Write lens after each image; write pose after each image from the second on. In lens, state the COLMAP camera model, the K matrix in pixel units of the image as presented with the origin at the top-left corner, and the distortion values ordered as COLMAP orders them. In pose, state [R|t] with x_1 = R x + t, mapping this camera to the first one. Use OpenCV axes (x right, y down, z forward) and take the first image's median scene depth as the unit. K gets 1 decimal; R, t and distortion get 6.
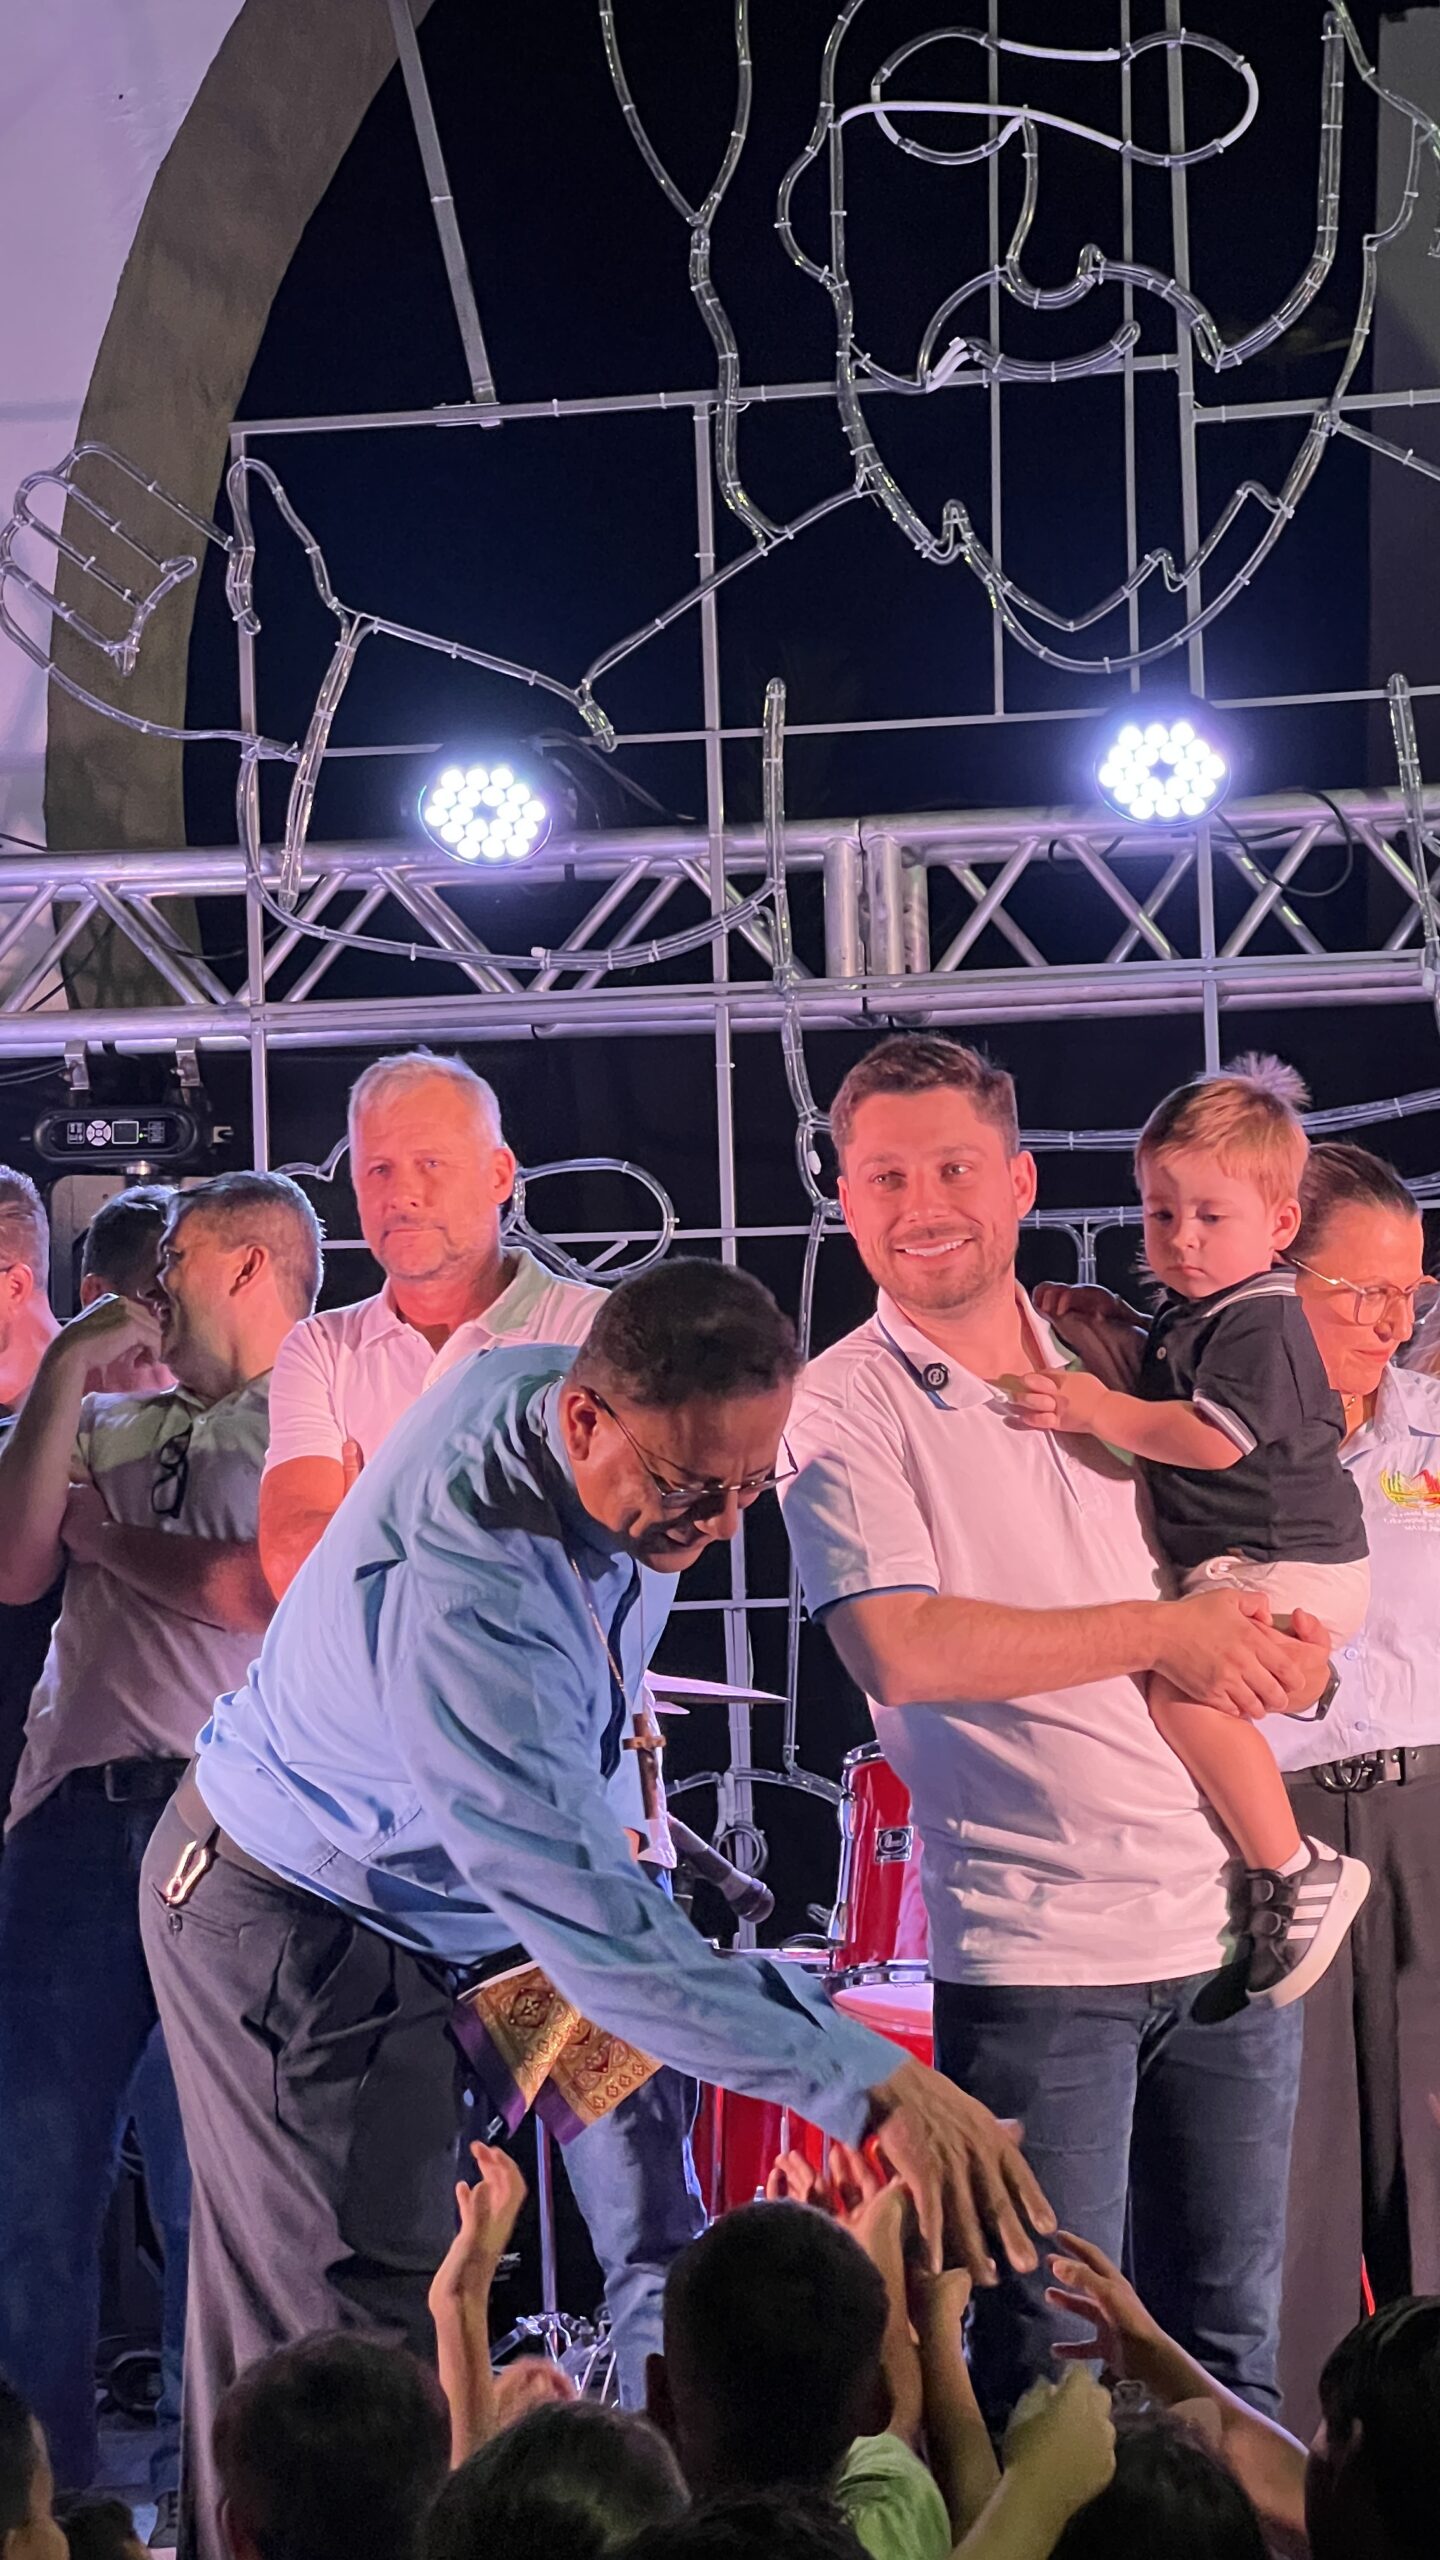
lens RADIAL K [[5563.4, 0, 694.8], [0, 5563.4, 1167.3], [0, 0, 1]] dist [0.248419, 0.000000]
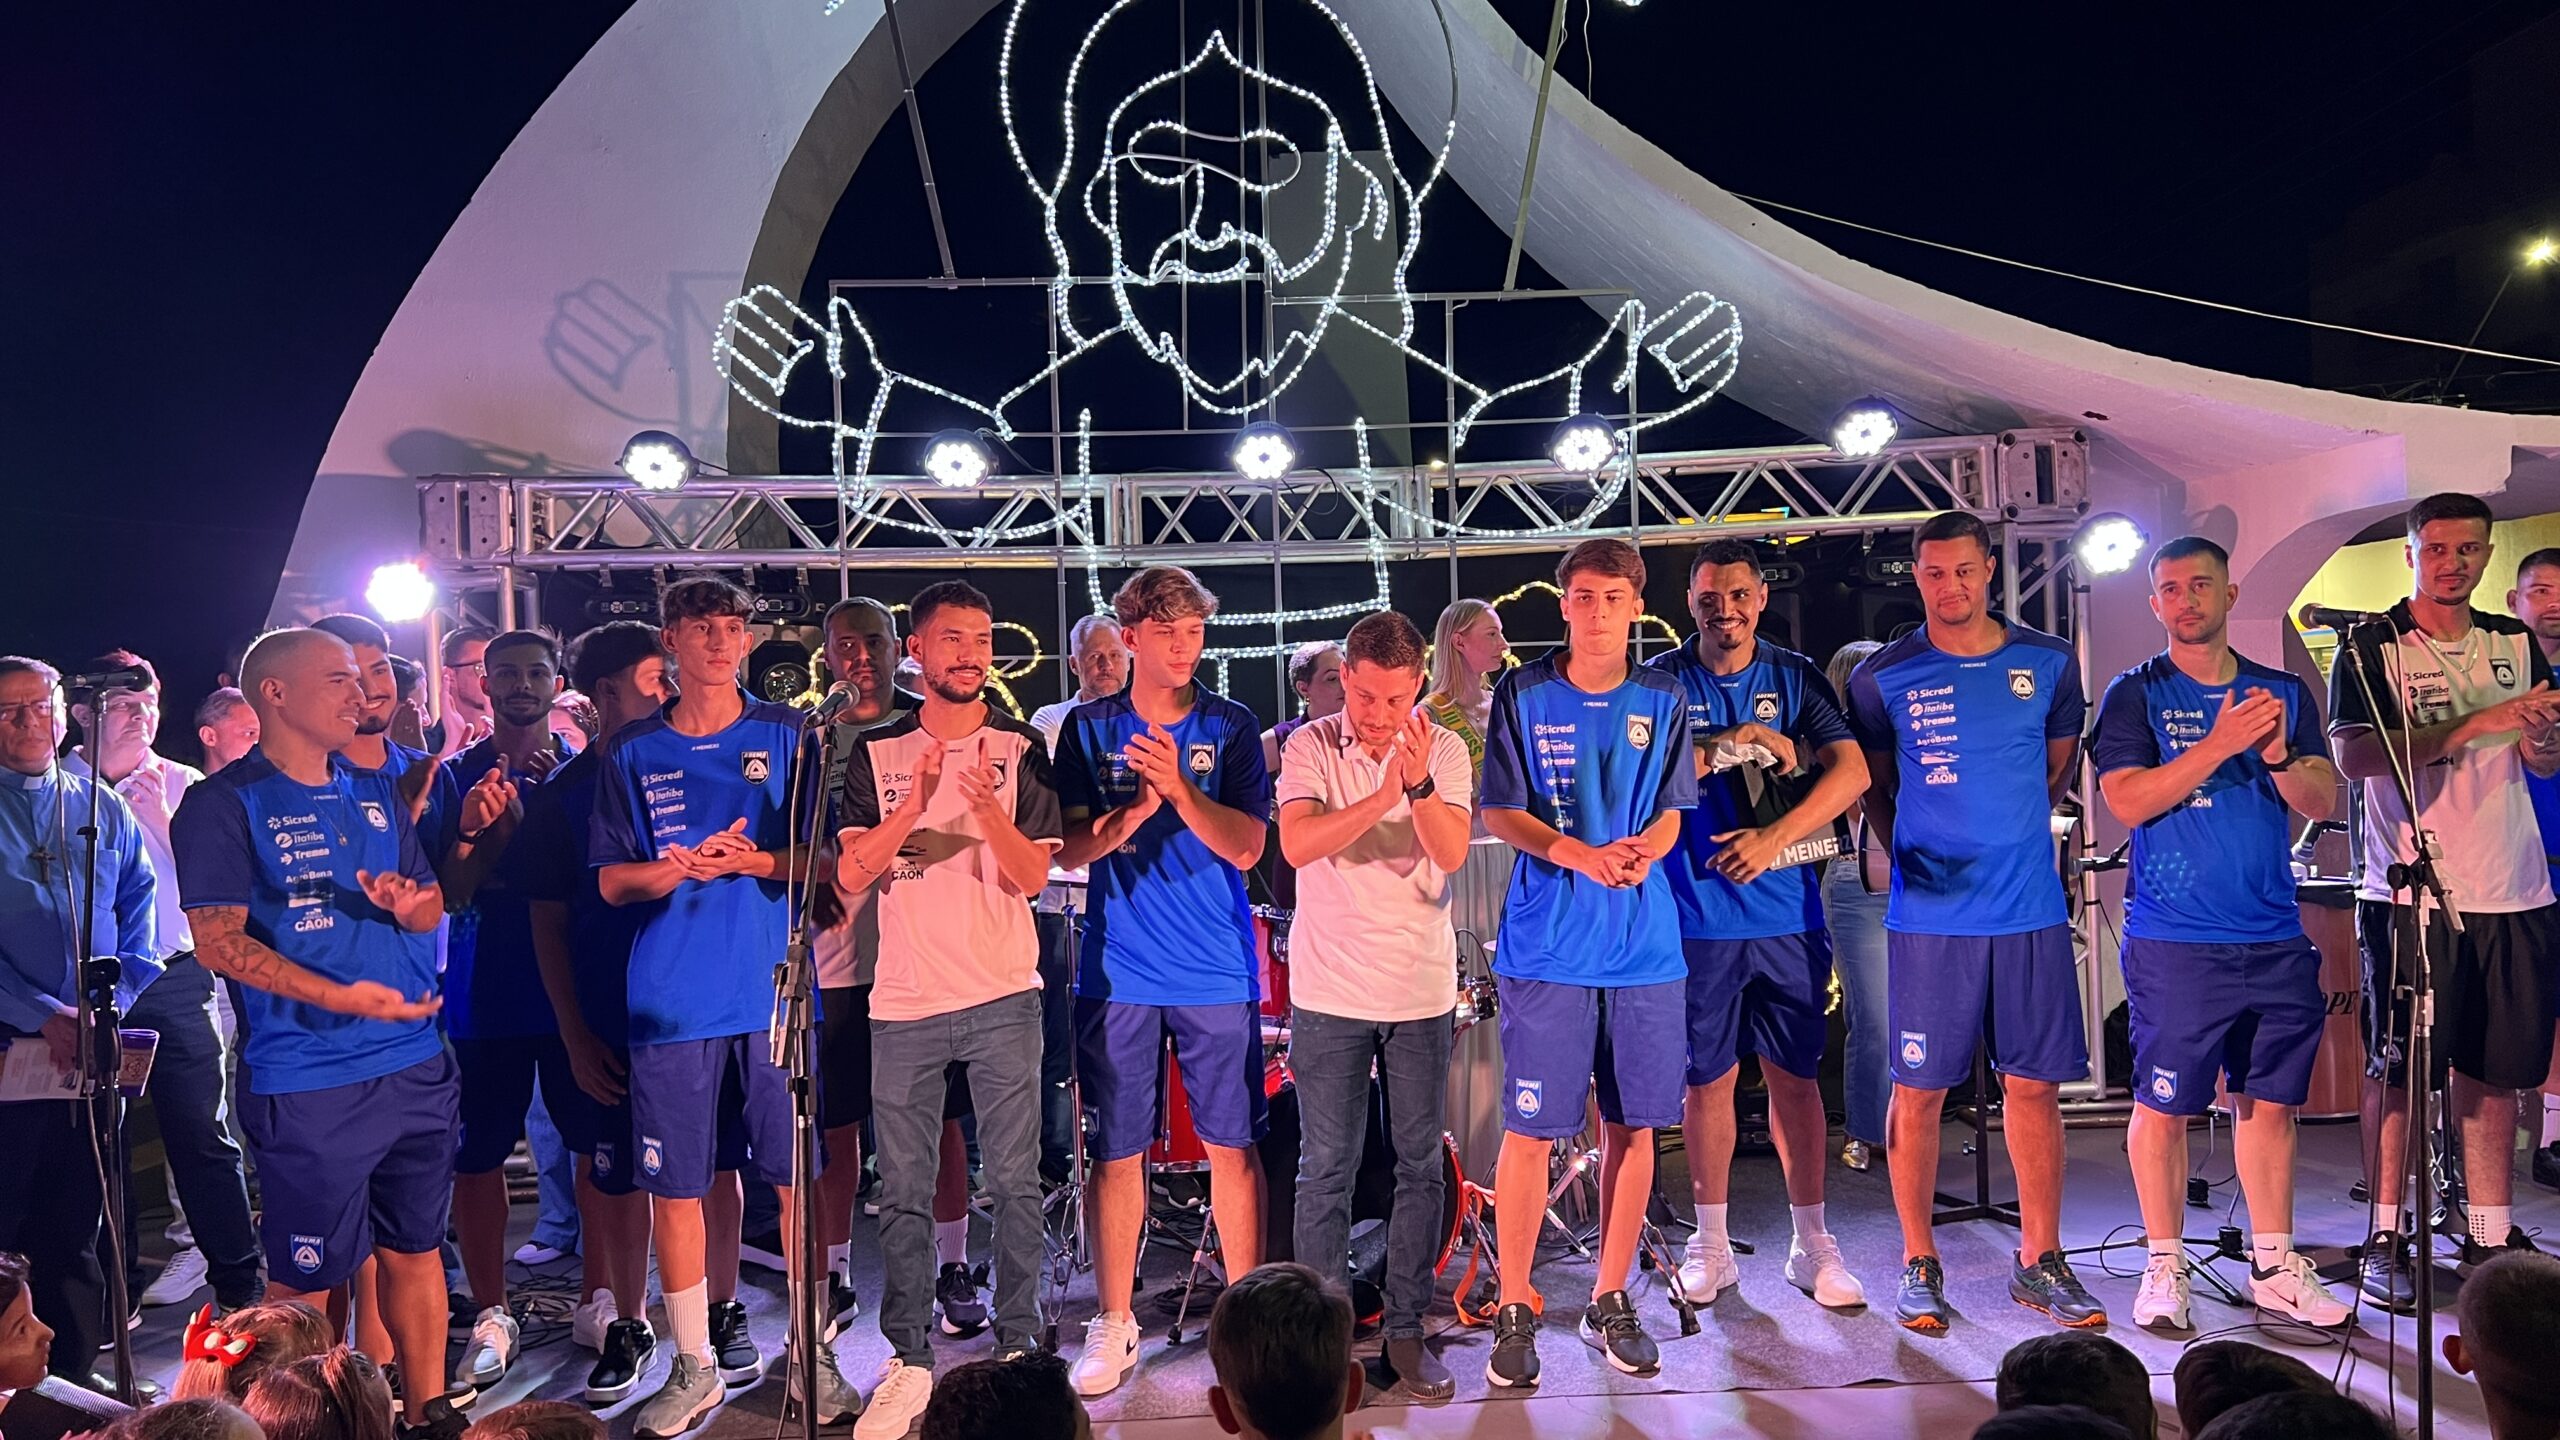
lens RADIAL K [[1910.0, 0, 1298.6], [0, 1910.0, 739.2], [0, 0, 1]] dist [0.049968, -0.048034]
pose [[0.974671, 0.003625, 0.223614, -0.072598], [-0.019582, 0.997412, 0.069181, -0.010337], [-0.222784, -0.071807, 0.972220, 0.221816]]
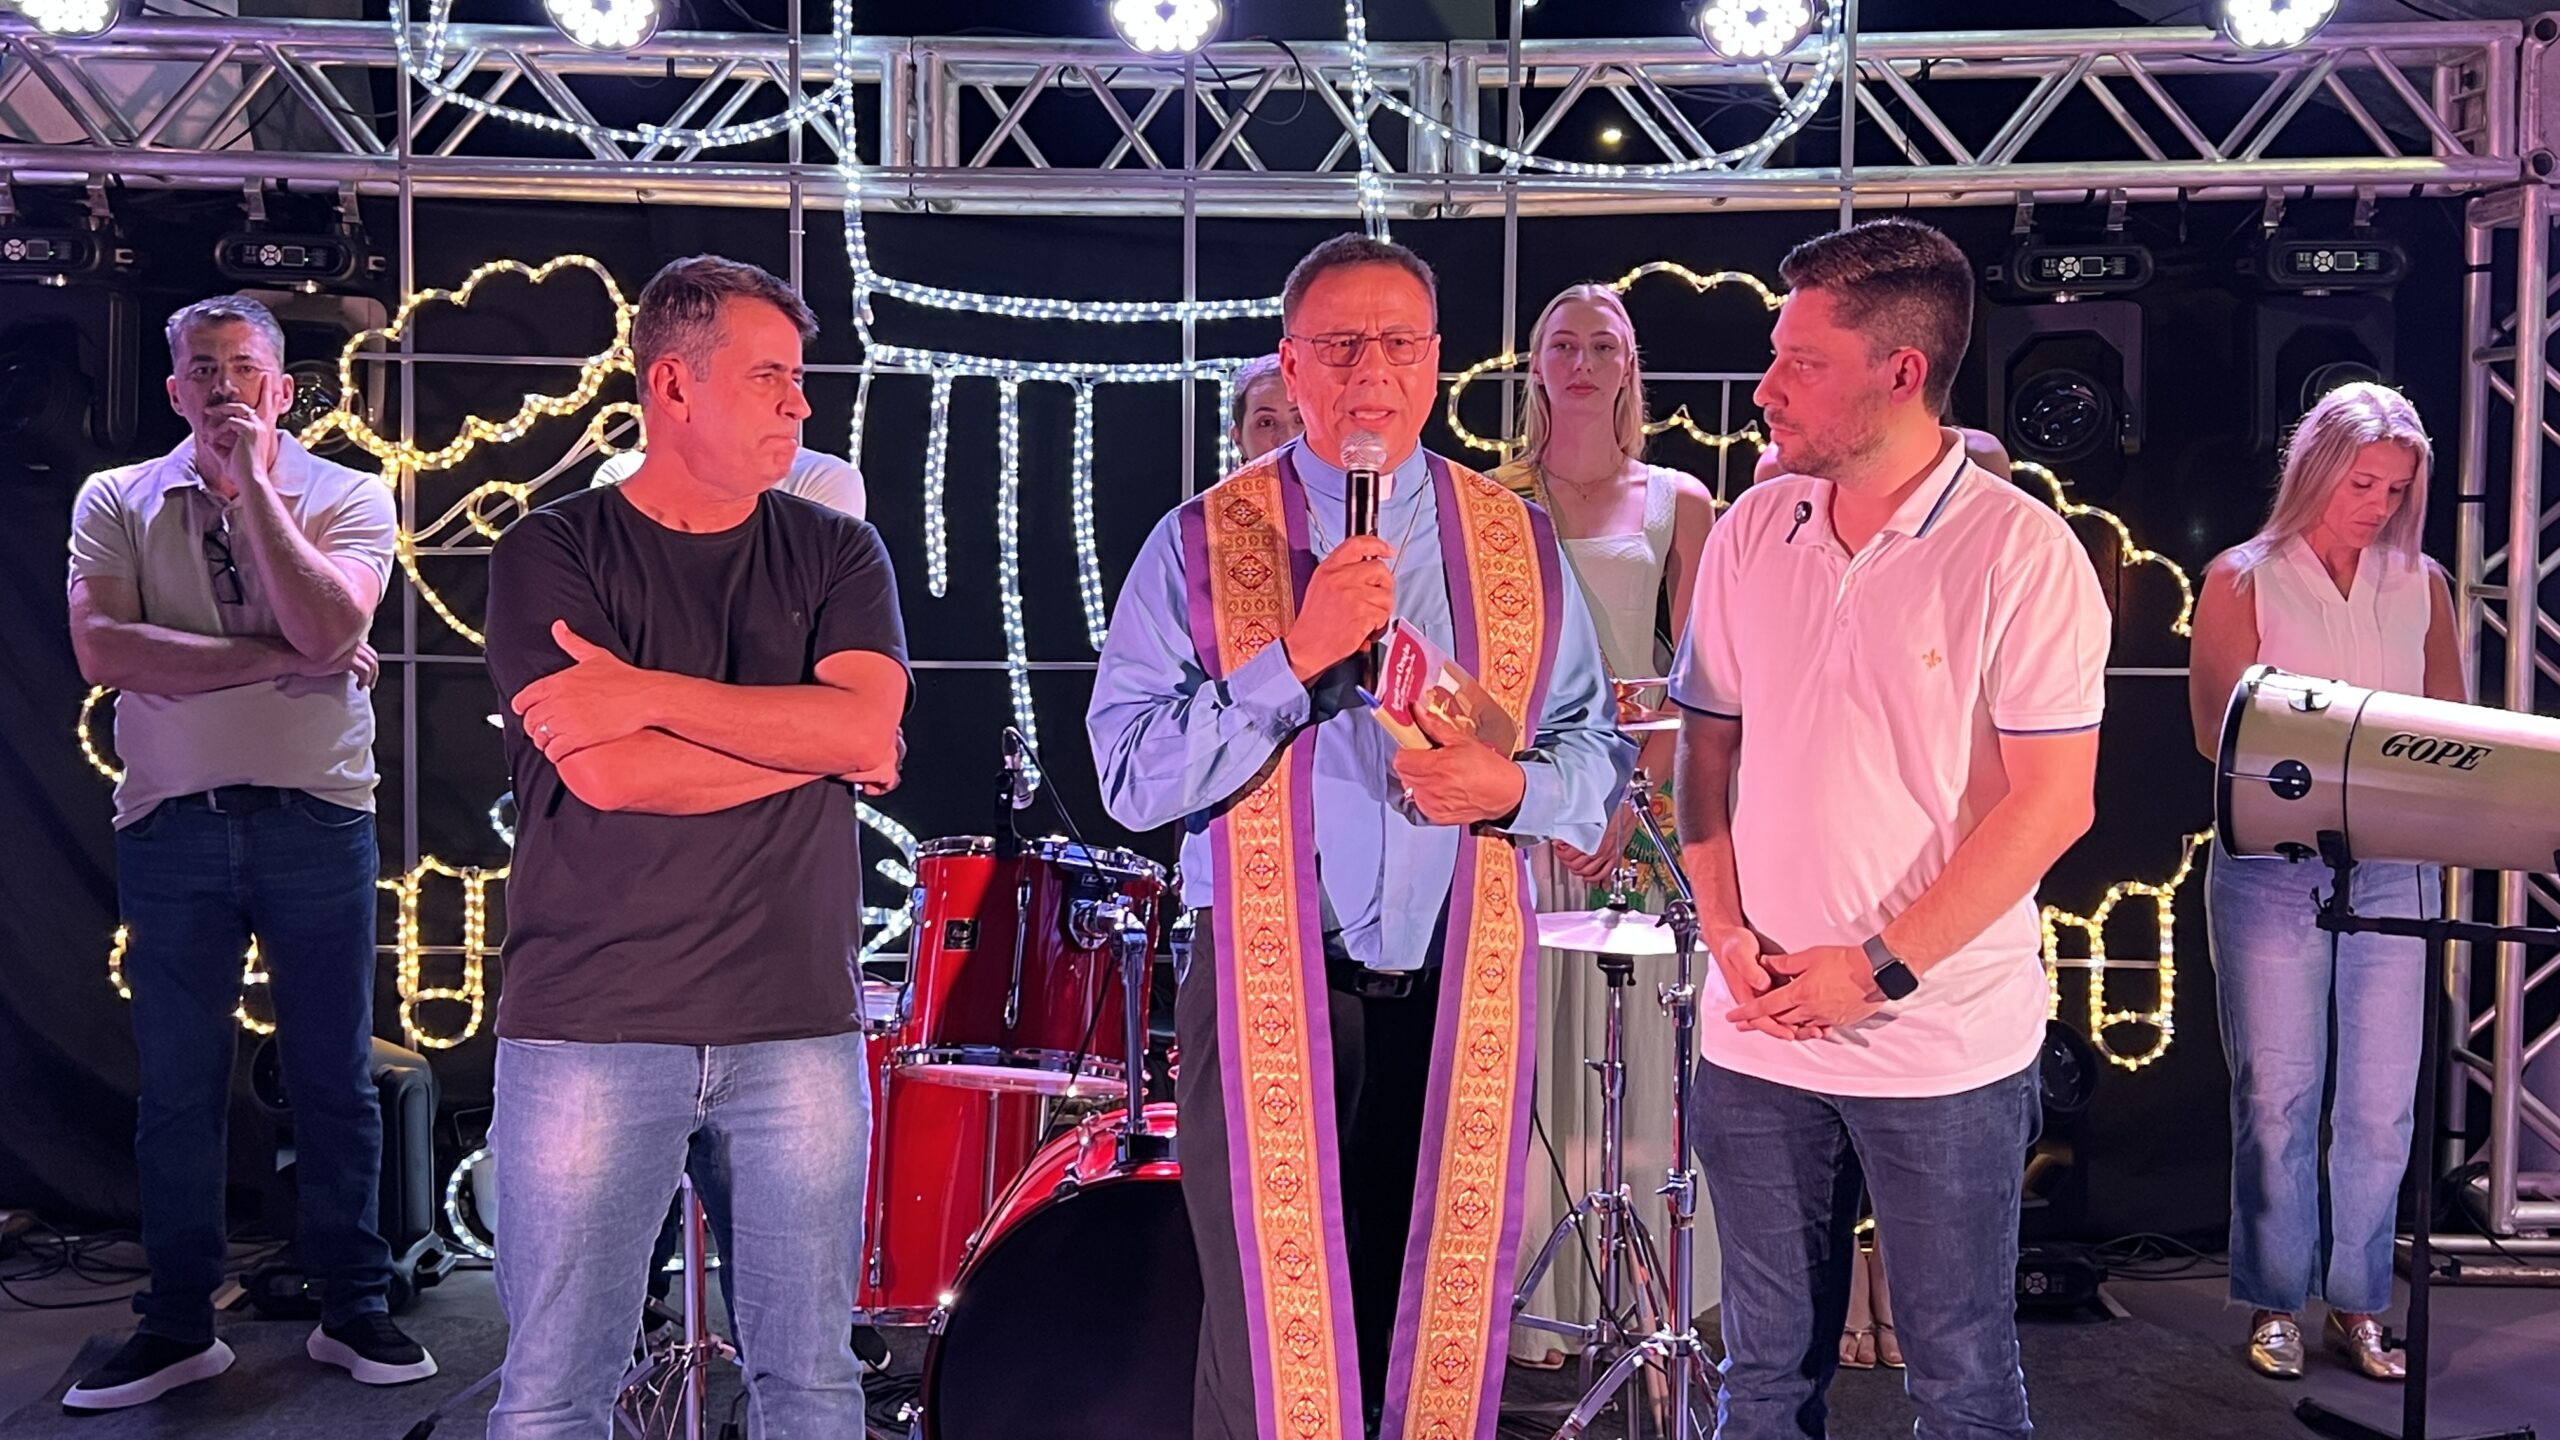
lens RADIAL K [[2829.5, 0, 1314.4], [0, 2829.5, 747.1], [0, 0, 1]] dist [0.052380, 0.000000]
pose [[0.979775, 0.026174, 0.198385, -0.004127], [-0.055292, 0.988221, 0.142694, -0.001512], [-0.192314, -0.150777, 0.969681, 0.343174]]
